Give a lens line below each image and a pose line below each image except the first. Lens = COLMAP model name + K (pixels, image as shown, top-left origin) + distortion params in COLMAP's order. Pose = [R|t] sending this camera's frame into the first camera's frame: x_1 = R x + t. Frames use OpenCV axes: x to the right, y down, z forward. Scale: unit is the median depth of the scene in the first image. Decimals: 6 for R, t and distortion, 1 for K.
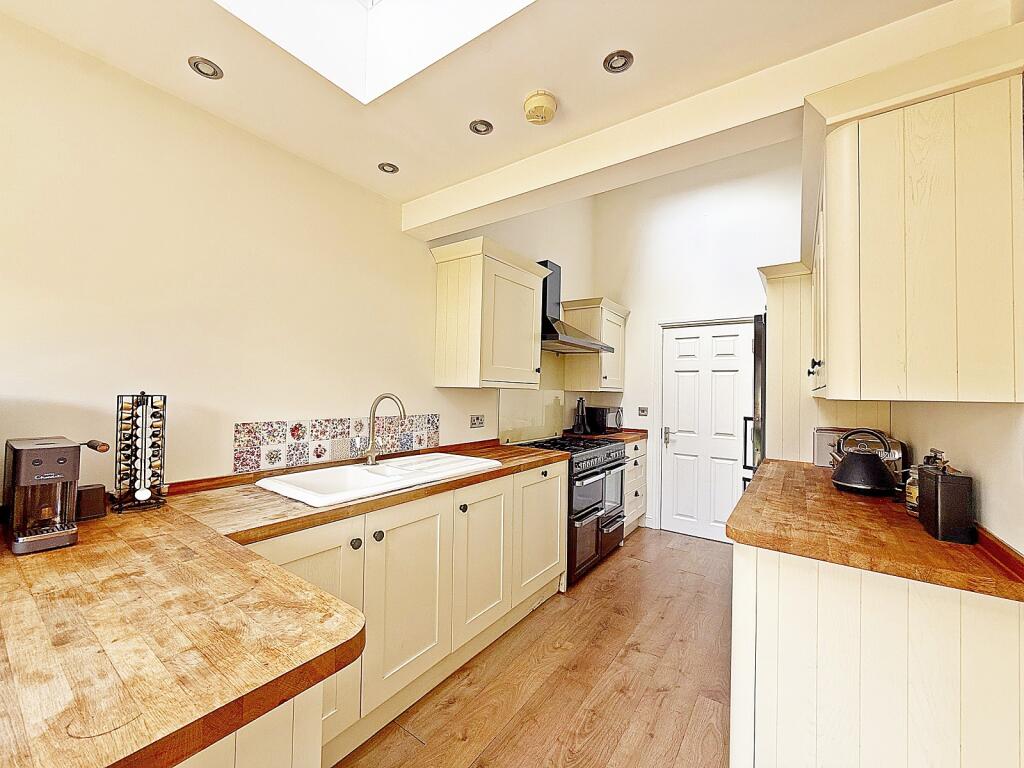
lens RADIAL K [[408.6, 0, 512.0], [0, 408.6, 384.0], [0, 0, 1]] dist [-0.000447, 0.000335]
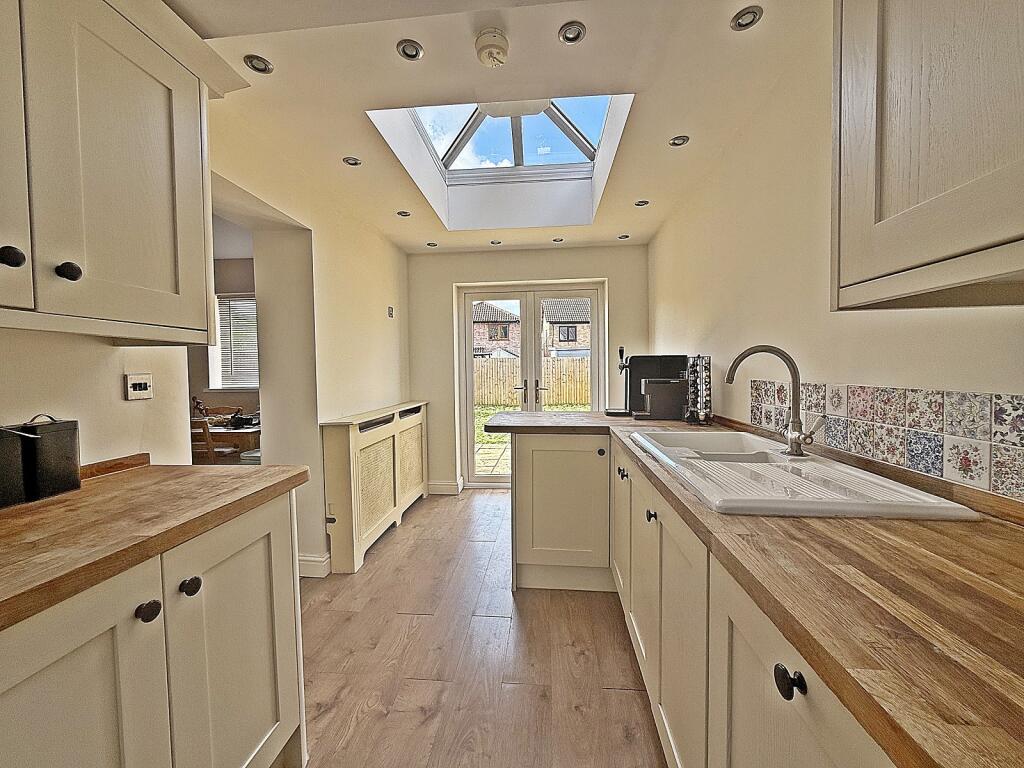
lens RADIAL K [[408.6, 0, 512.0], [0, 408.6, 384.0], [0, 0, 1]] dist [-0.000447, 0.000335]
pose [[-0.867672, 0.008705, -0.497060, 0.375937], [0.003201, 0.999924, 0.011924, 0.076087], [0.497126, 0.008755, -0.867634, 1.359556]]
